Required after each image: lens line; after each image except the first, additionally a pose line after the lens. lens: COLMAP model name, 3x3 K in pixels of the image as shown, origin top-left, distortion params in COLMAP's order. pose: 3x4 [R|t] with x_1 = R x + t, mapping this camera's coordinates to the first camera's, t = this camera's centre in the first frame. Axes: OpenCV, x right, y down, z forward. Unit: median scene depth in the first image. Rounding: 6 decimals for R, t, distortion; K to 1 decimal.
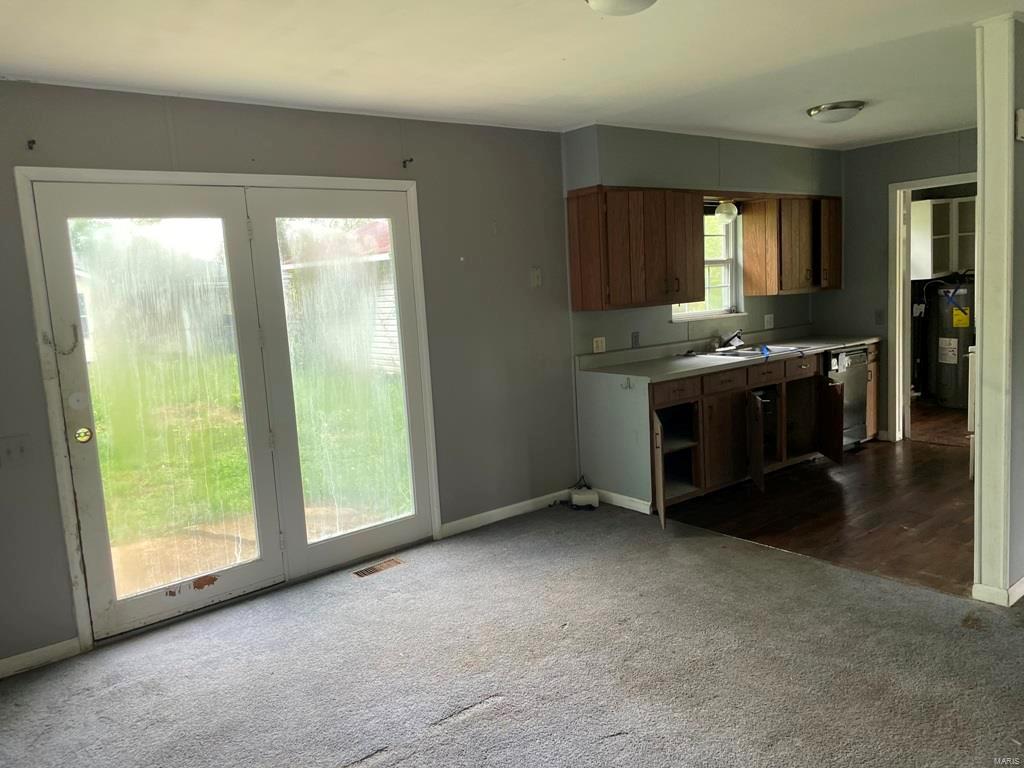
lens RADIAL K [[769.1, 0, 512.0], [0, 769.1, 384.0], [0, 0, 1]] dist [0.089377, -0.114859]
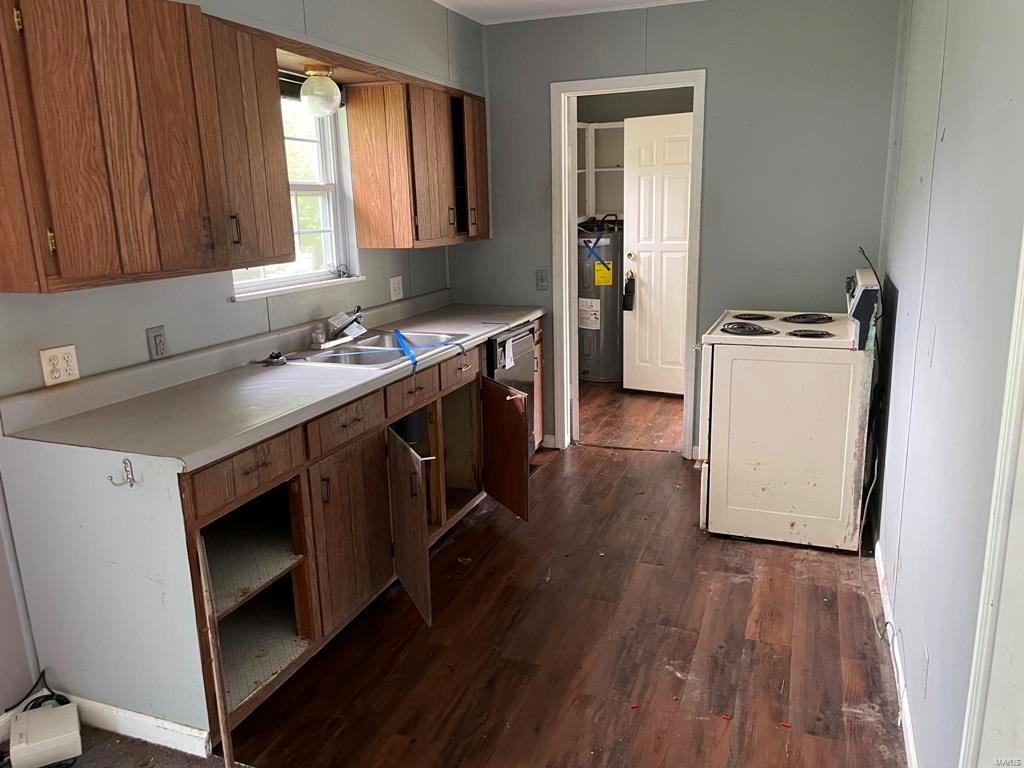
lens RADIAL K [[769.1, 0, 512.0], [0, 769.1, 384.0], [0, 0, 1]] dist [0.089377, -0.114859]
pose [[0.865316, -0.082829, 0.494335, 0.102159], [0.042559, 0.994831, 0.092191, -0.062331], [-0.499416, -0.058736, 0.864369, 0.437879]]
